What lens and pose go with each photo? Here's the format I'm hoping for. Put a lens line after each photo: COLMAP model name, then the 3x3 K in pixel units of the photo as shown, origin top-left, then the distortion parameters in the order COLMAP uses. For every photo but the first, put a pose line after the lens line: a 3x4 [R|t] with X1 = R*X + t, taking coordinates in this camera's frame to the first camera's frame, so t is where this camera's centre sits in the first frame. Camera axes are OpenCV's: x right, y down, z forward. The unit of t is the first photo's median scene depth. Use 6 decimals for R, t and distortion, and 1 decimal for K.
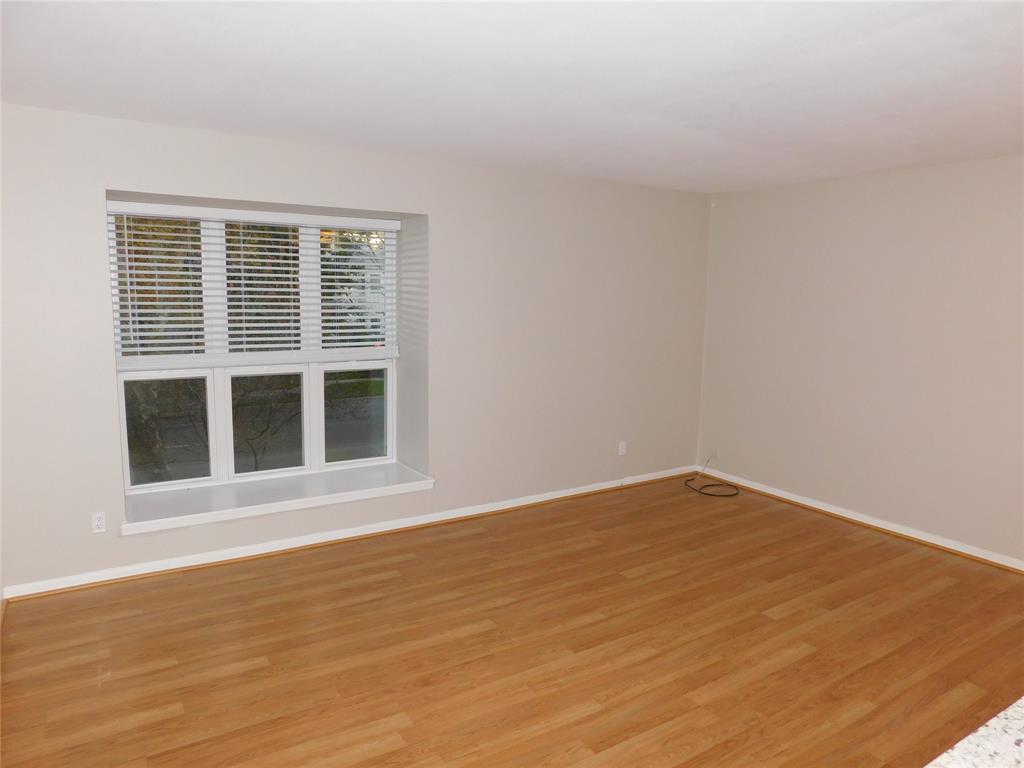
lens RADIAL K [[678.0, 0, 515.8], [0, 678.0, 385.0], [0, 0, 1]] dist [-0.071218, 0.055521]
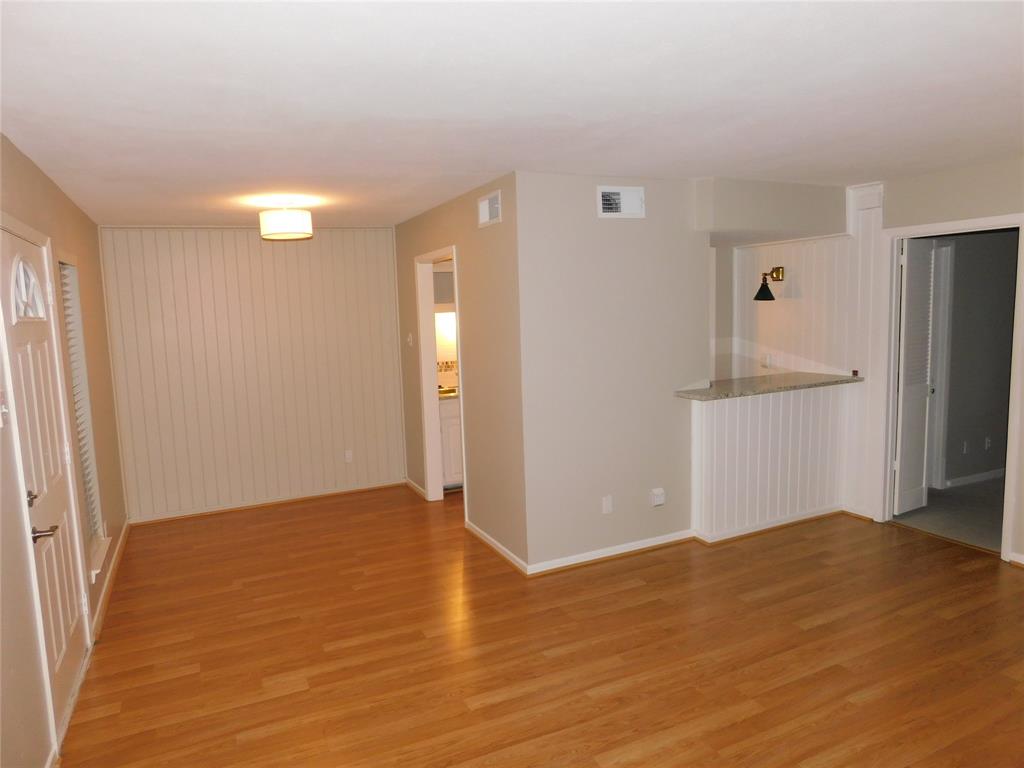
lens RADIAL K [[678.0, 0, 515.8], [0, 678.0, 385.0], [0, 0, 1]] dist [-0.071218, 0.055521]
pose [[-0.991788, 0.004989, 0.127794, 0.345303], [0.037219, 0.967248, 0.251091, -0.196177], [-0.122356, 0.253785, -0.959491, 1.309045]]
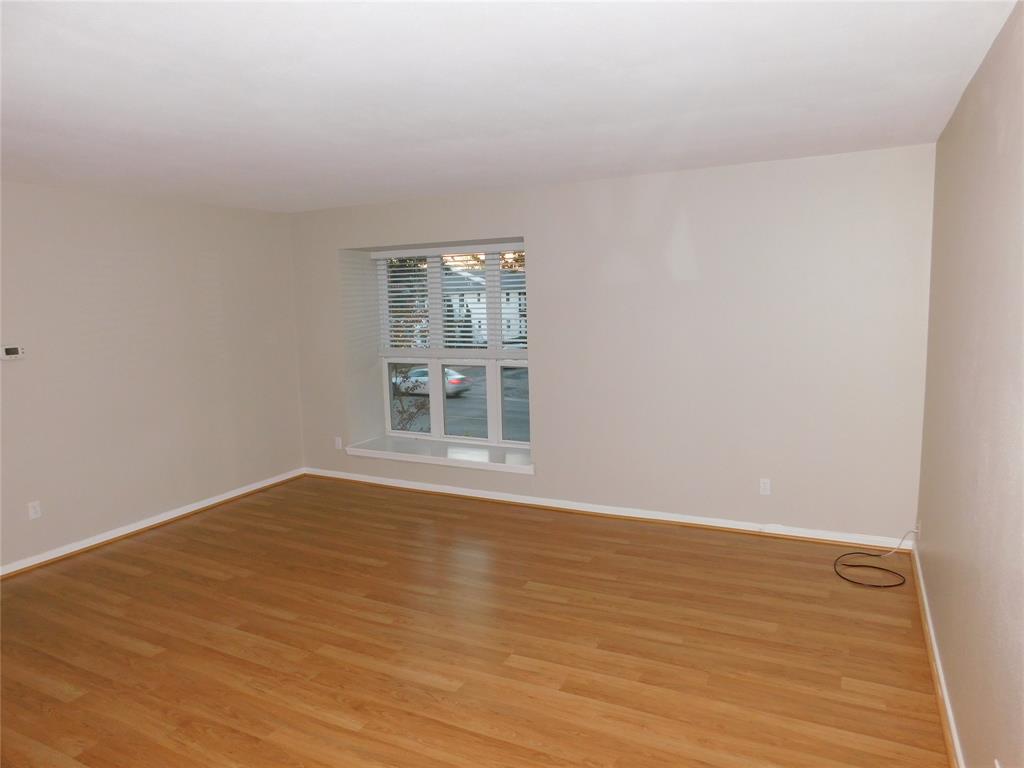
lens RADIAL K [[678.0, 0, 515.8], [0, 678.0, 385.0], [0, 0, 1]] dist [-0.071218, 0.055521]
pose [[0.505323, 0.087308, -0.858502, 0.983023], [-0.085103, 0.995061, 0.051103, -0.064159], [0.858723, 0.047238, 0.510258, 0.452263]]
